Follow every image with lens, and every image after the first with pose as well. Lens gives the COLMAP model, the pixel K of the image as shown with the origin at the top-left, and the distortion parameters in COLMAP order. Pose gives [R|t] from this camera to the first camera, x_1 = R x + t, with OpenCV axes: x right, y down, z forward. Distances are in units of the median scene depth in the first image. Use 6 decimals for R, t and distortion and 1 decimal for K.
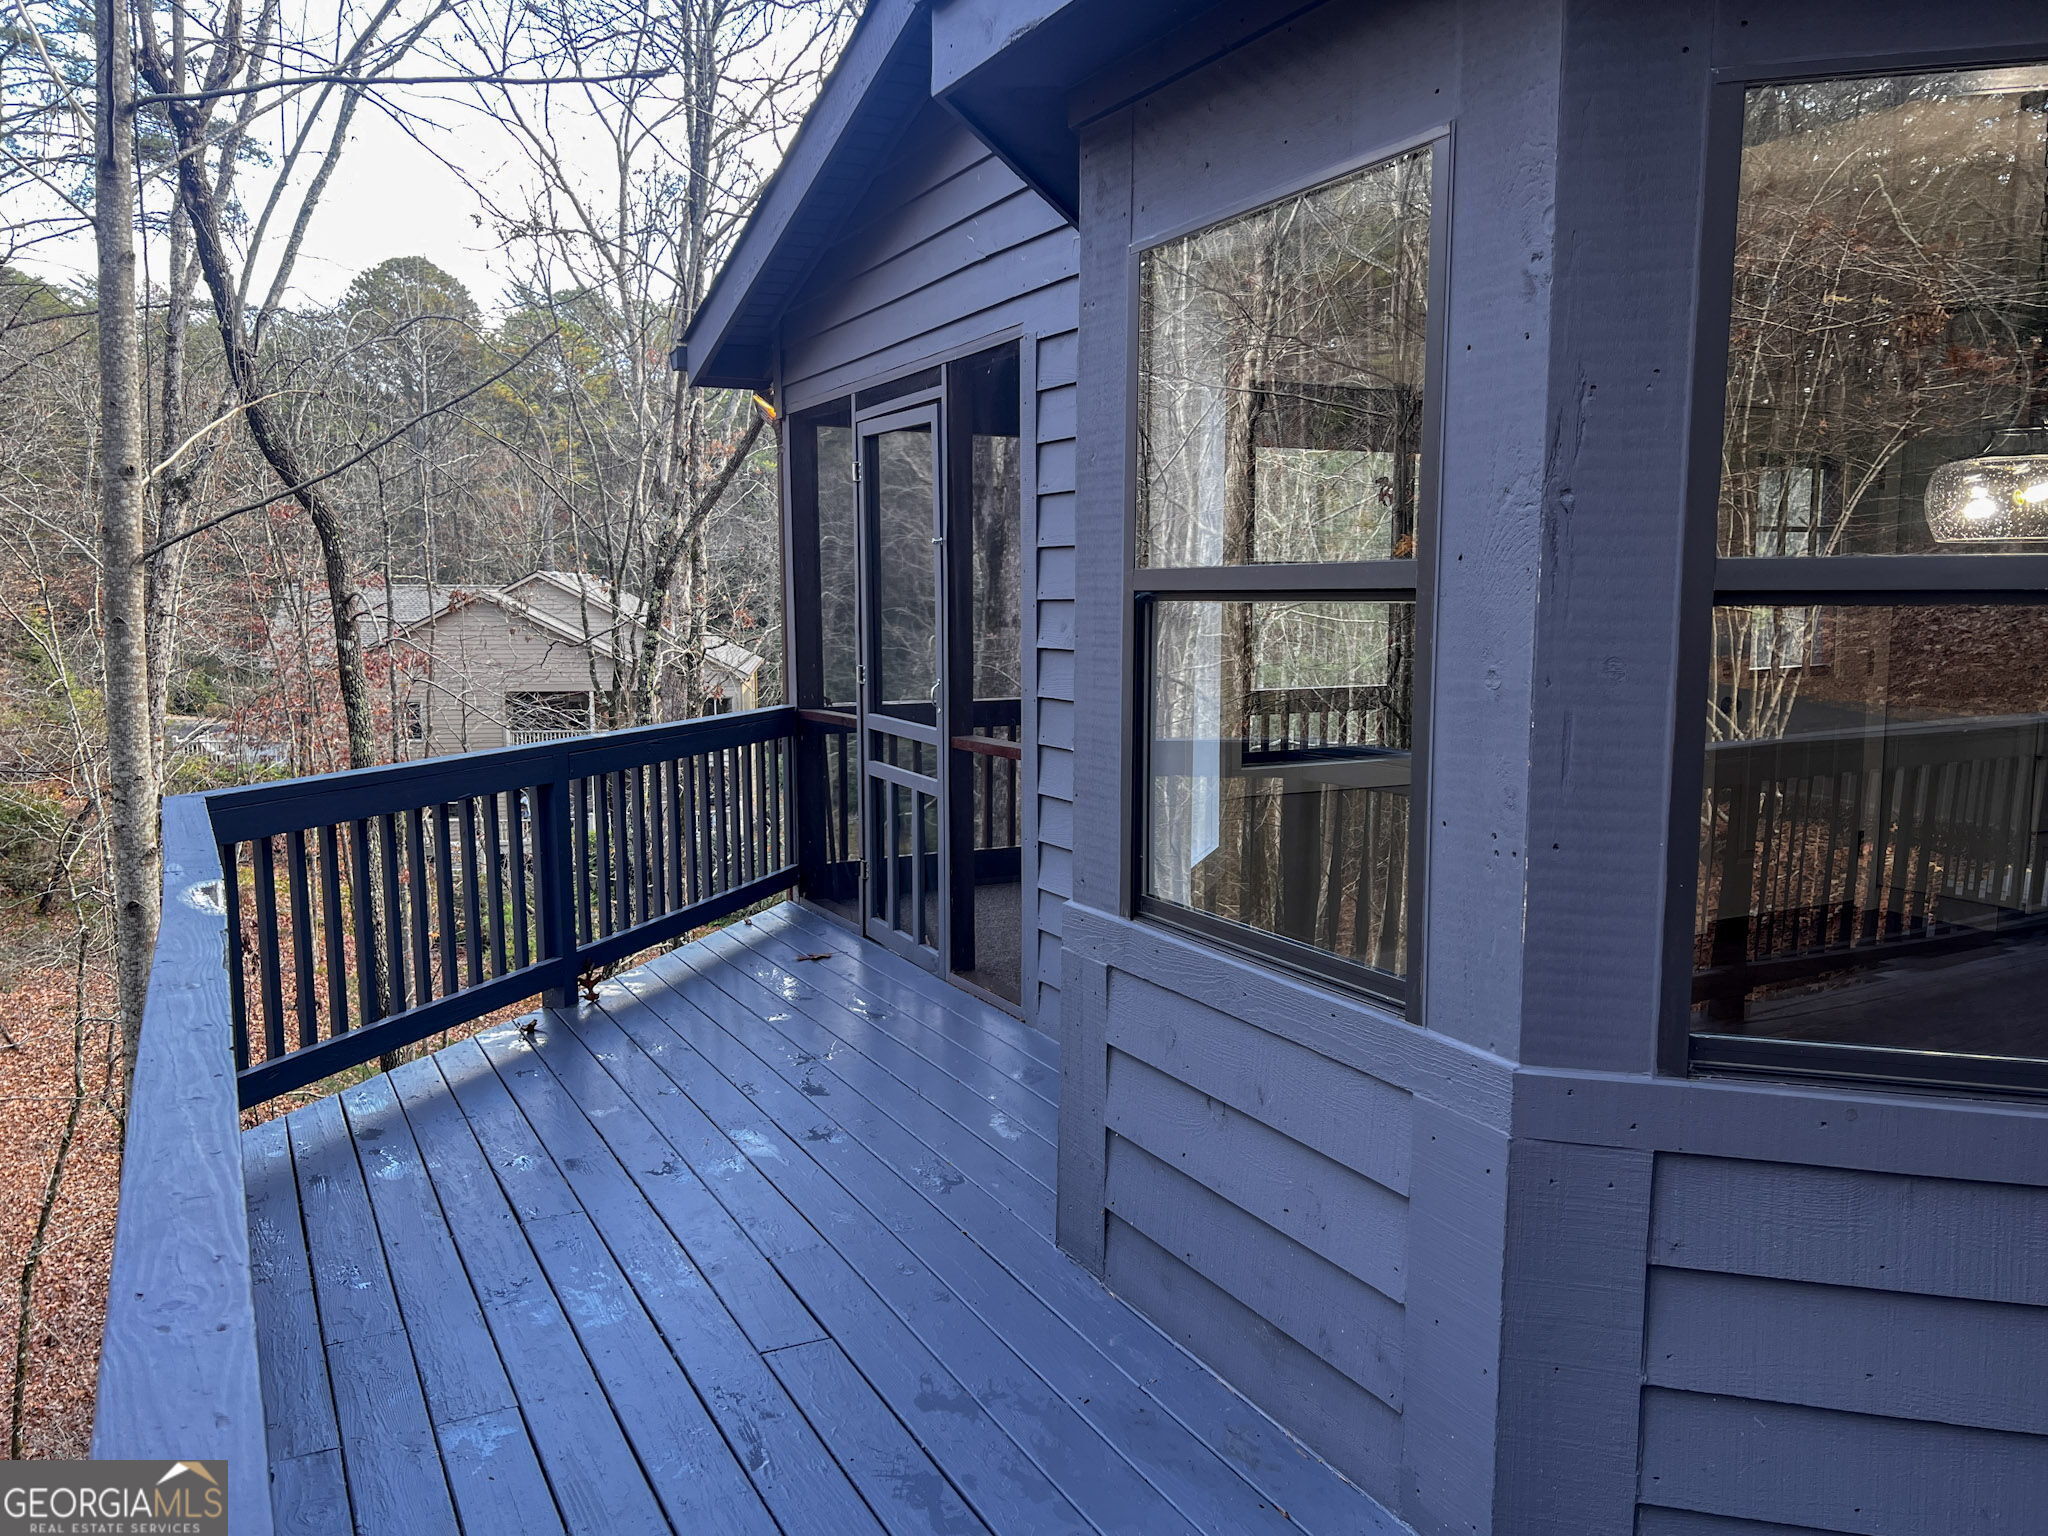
lens RADIAL K [[1622.7, 0, 1014.0], [0, 1622.7, 774.5], [0, 0, 1]] dist [0.030654, -0.001115]
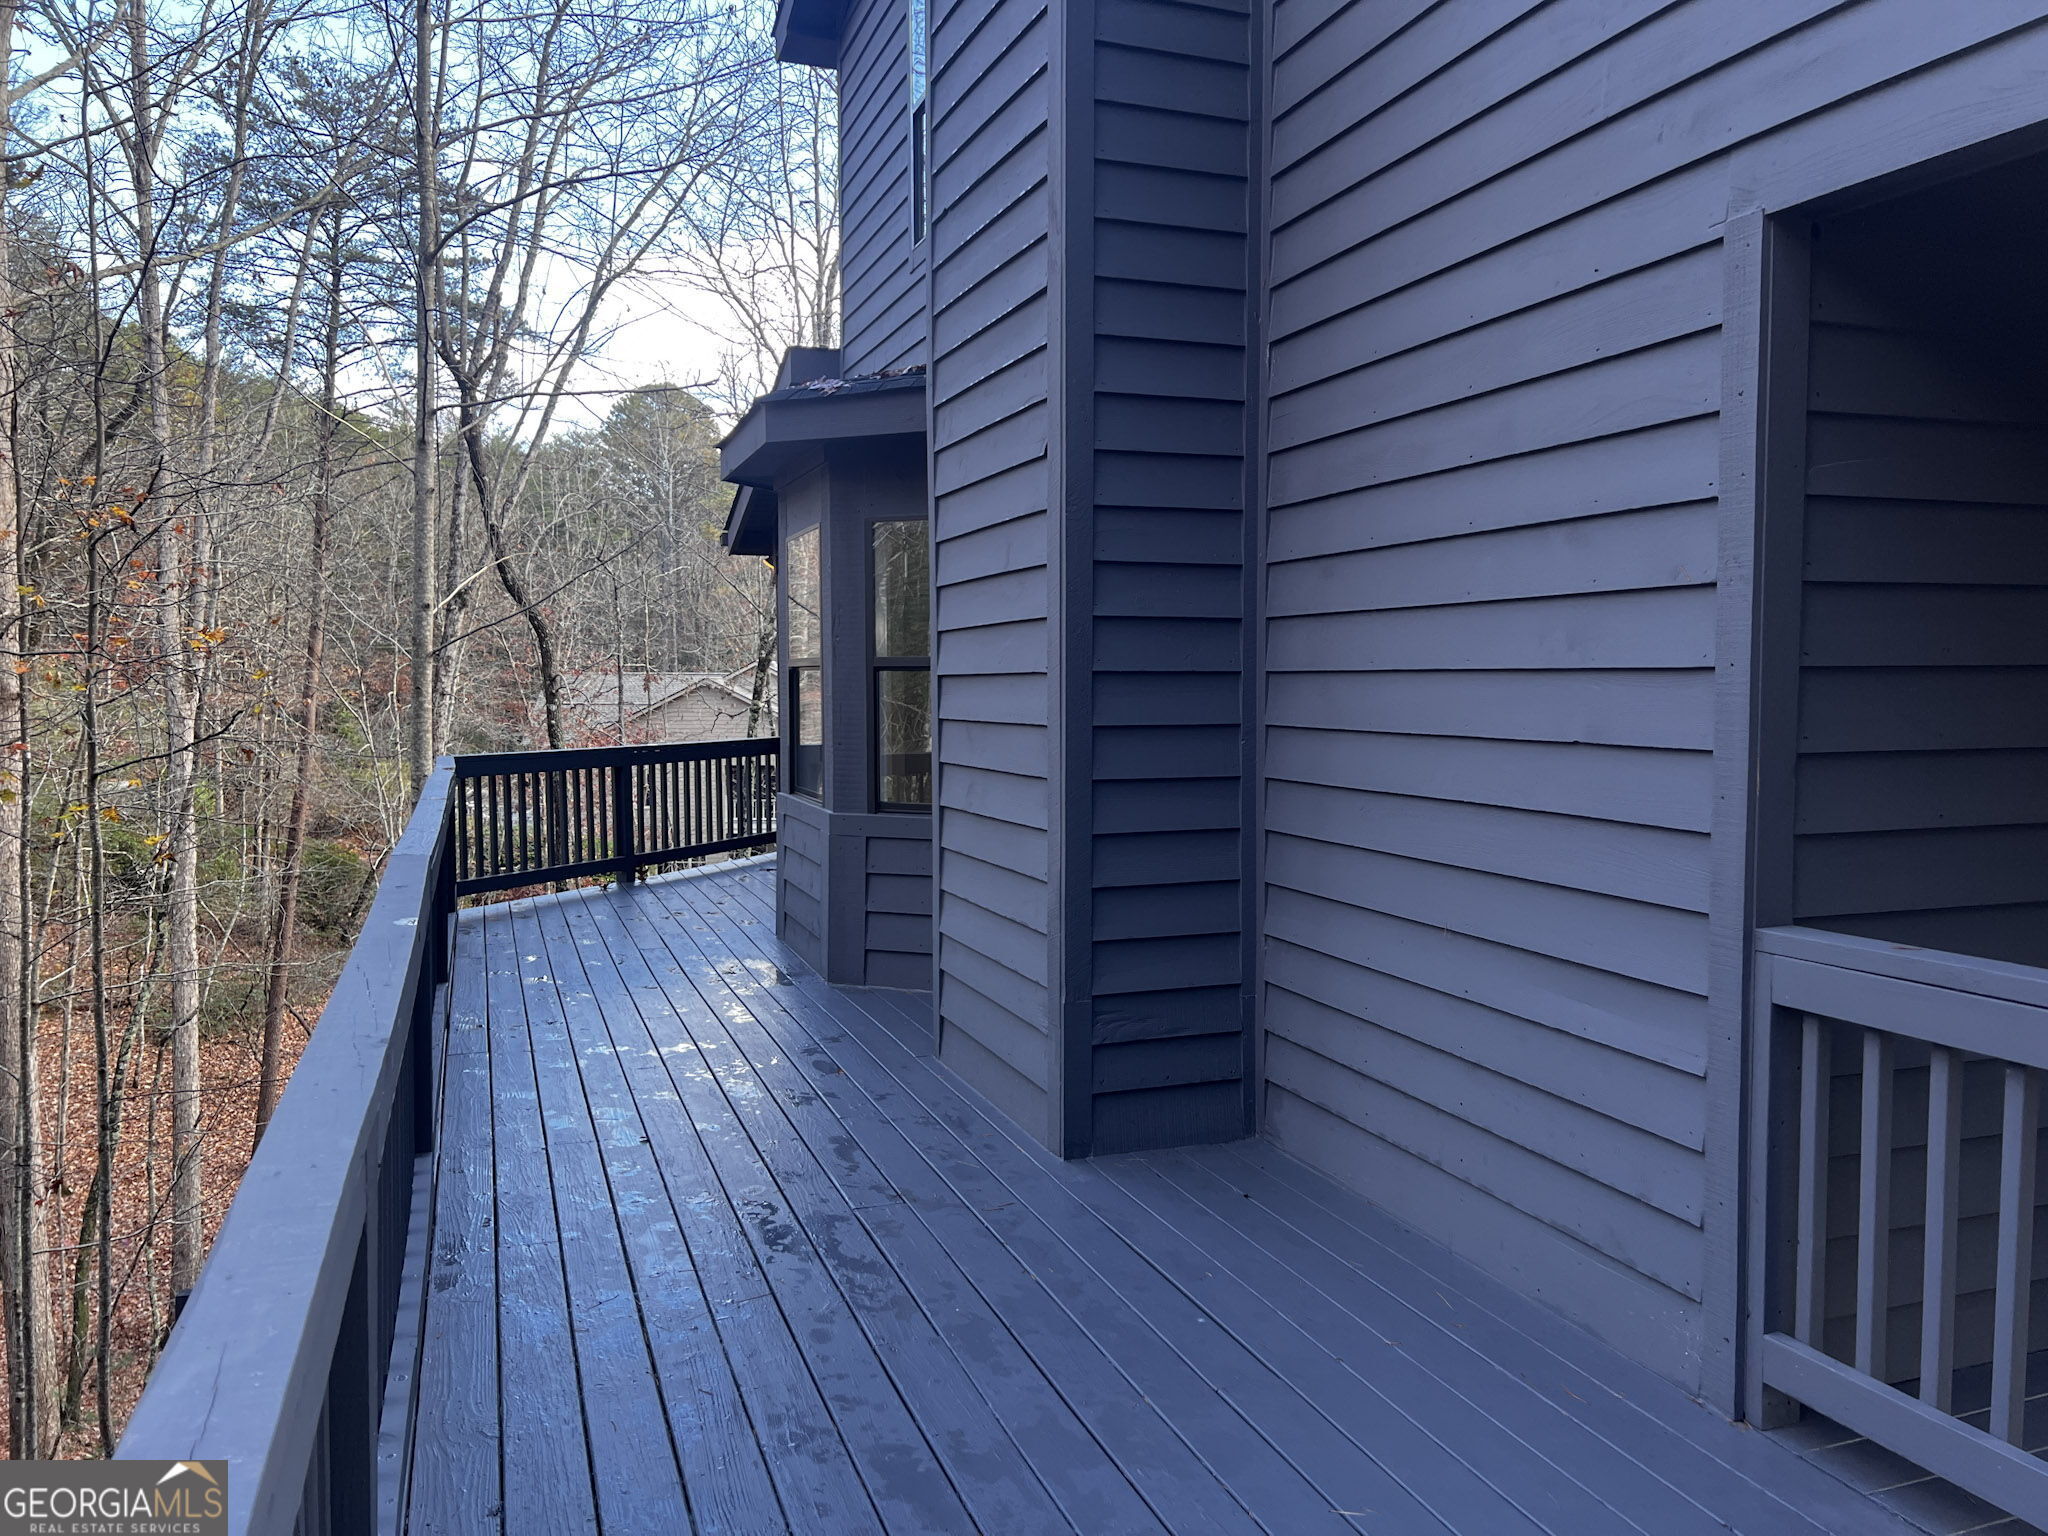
lens RADIAL K [[1622.7, 0, 1035.4], [0, 1622.7, 768.1], [0, 0, 1]] dist [0.030654, -0.001115]
pose [[0.991425, 0.004603, -0.130599, 0.158965], [-0.011979, 0.998373, -0.055747, 0.037572], [0.130130, 0.056833, 0.989867, -0.300381]]
